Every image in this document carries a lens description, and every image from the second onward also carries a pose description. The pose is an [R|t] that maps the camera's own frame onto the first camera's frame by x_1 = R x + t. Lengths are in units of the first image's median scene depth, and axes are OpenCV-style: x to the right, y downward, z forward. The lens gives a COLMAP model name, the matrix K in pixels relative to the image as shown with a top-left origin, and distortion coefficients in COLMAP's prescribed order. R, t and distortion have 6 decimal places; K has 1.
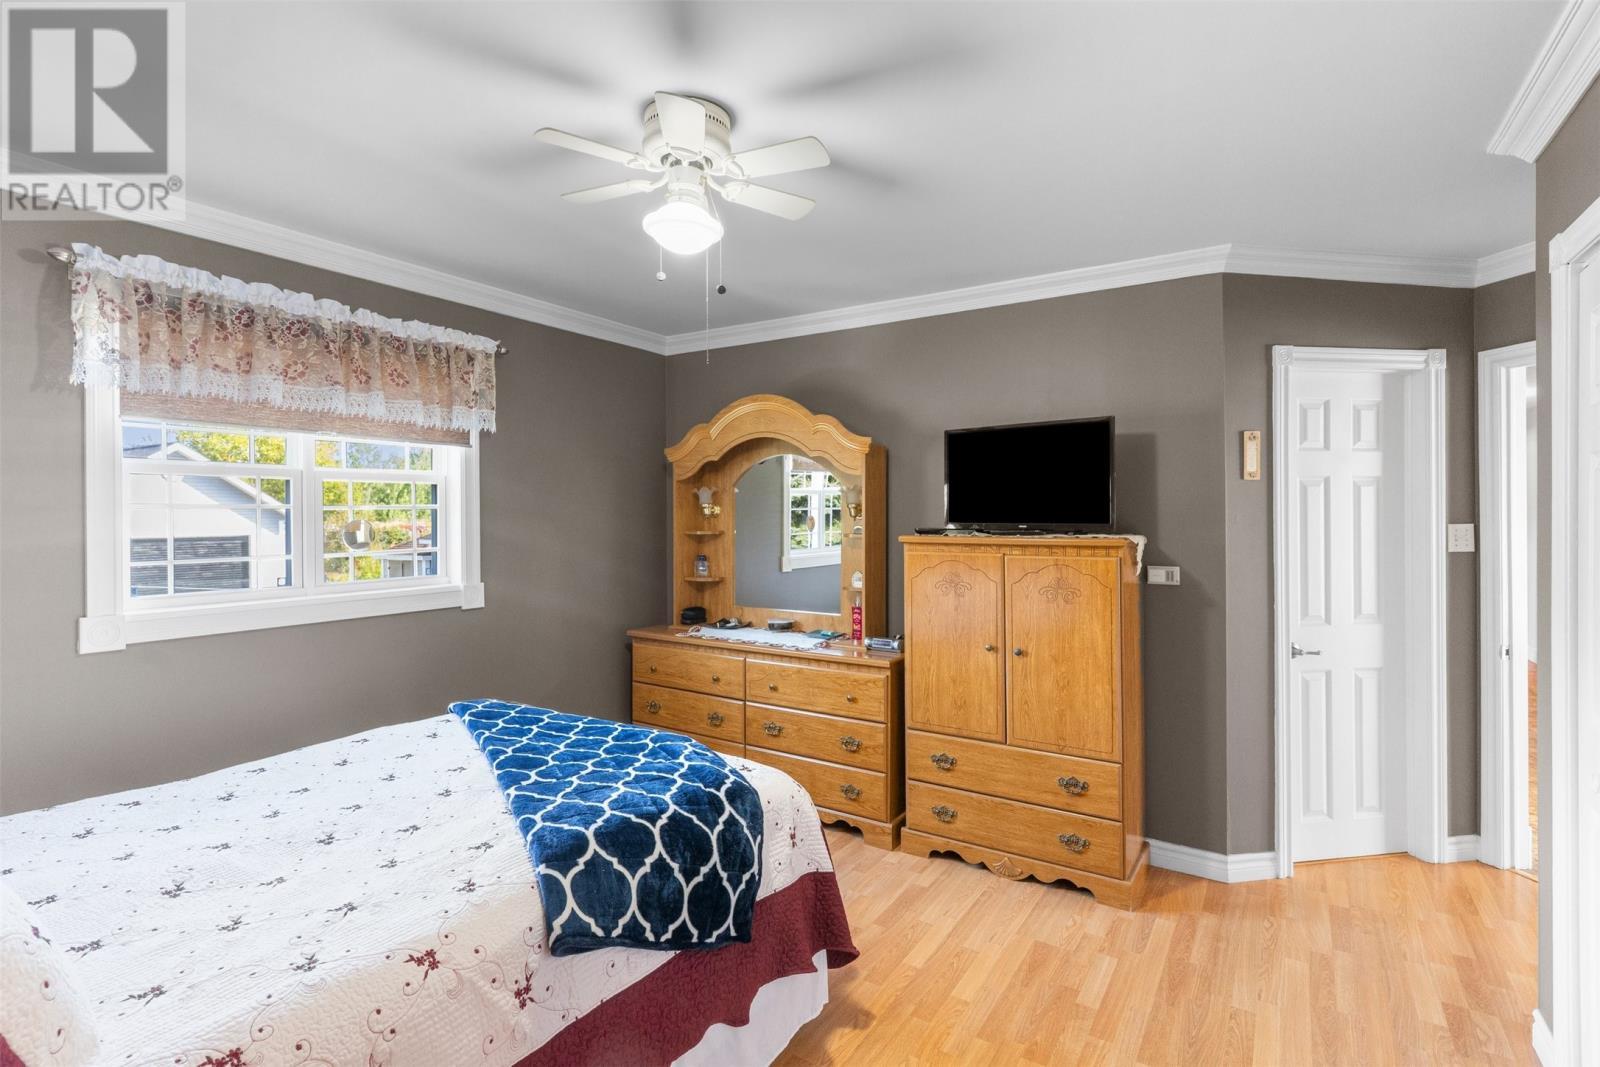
lens RADIAL K [[796.9, 0, 802.8], [0, 796.9, 500.7], [0, 0, 1]] dist [0.000430, 0.000233]
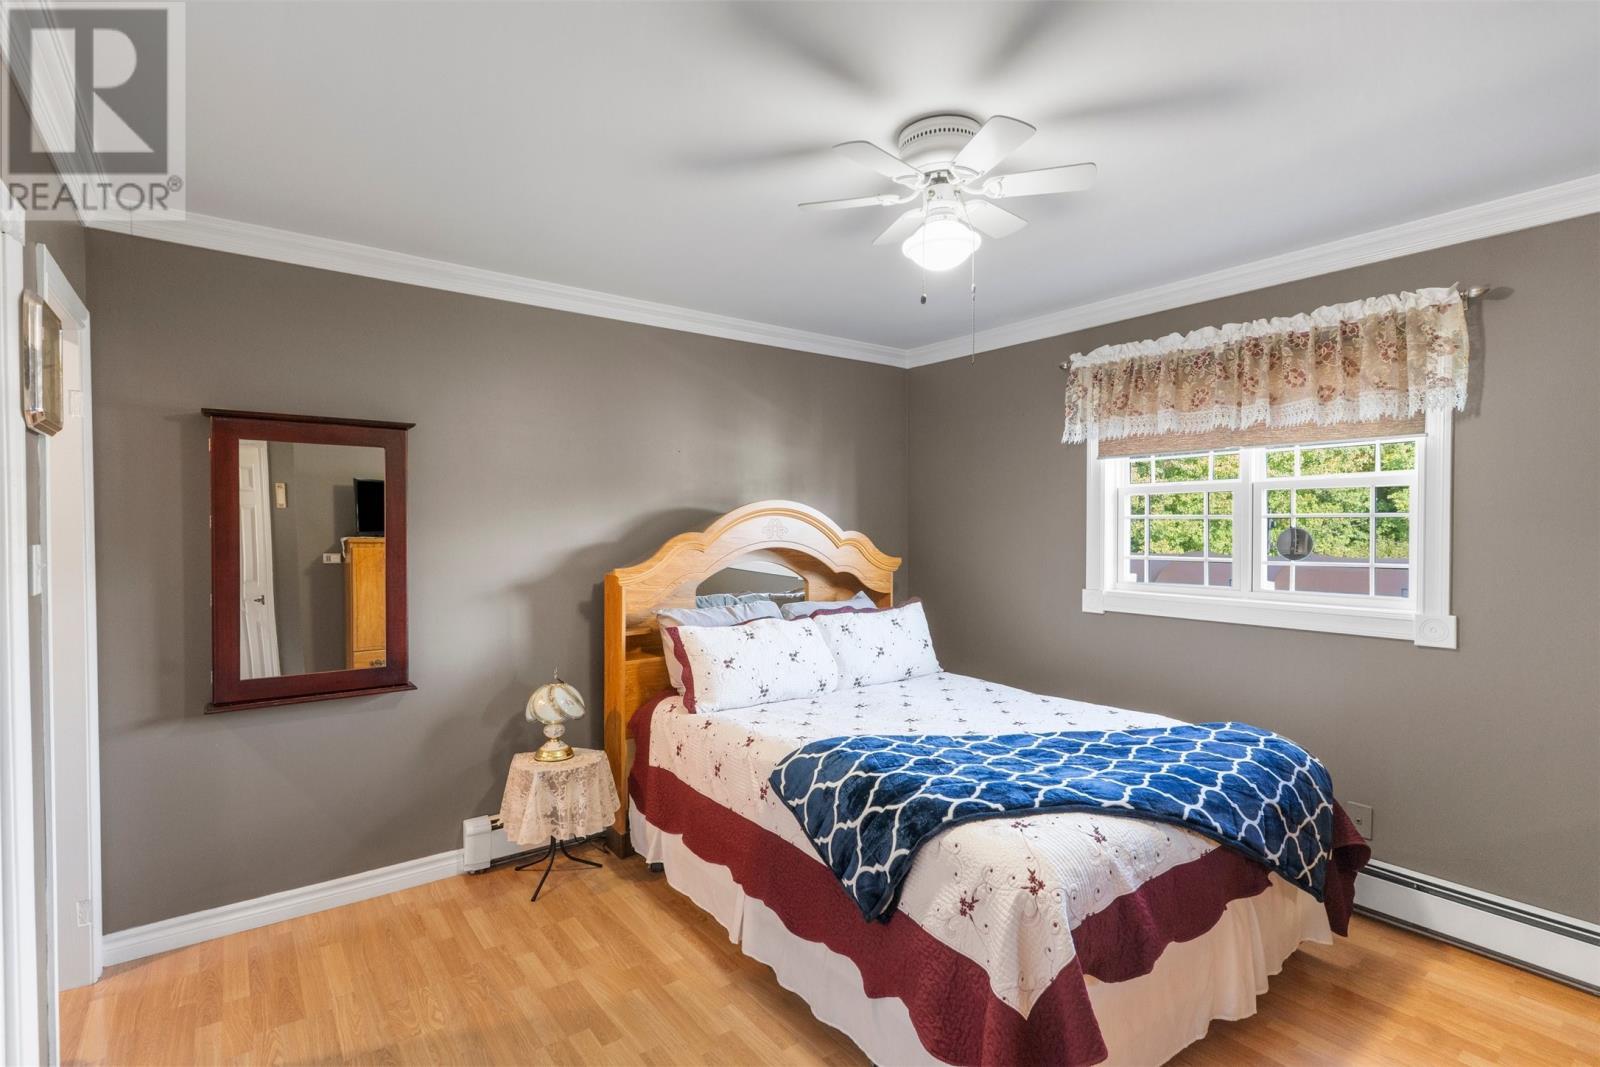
lens RADIAL K [[768.7, 0, 796.8], [0, 768.7, 541.4], [0, 0, 1]] dist [-0.002528, 0.000540]
pose [[-0.343052, 0.005195, -0.939302, 0.731775], [0.007676, 0.999967, 0.002727, 0.043148], [0.939285, -0.006275, -0.343080, 1.019088]]
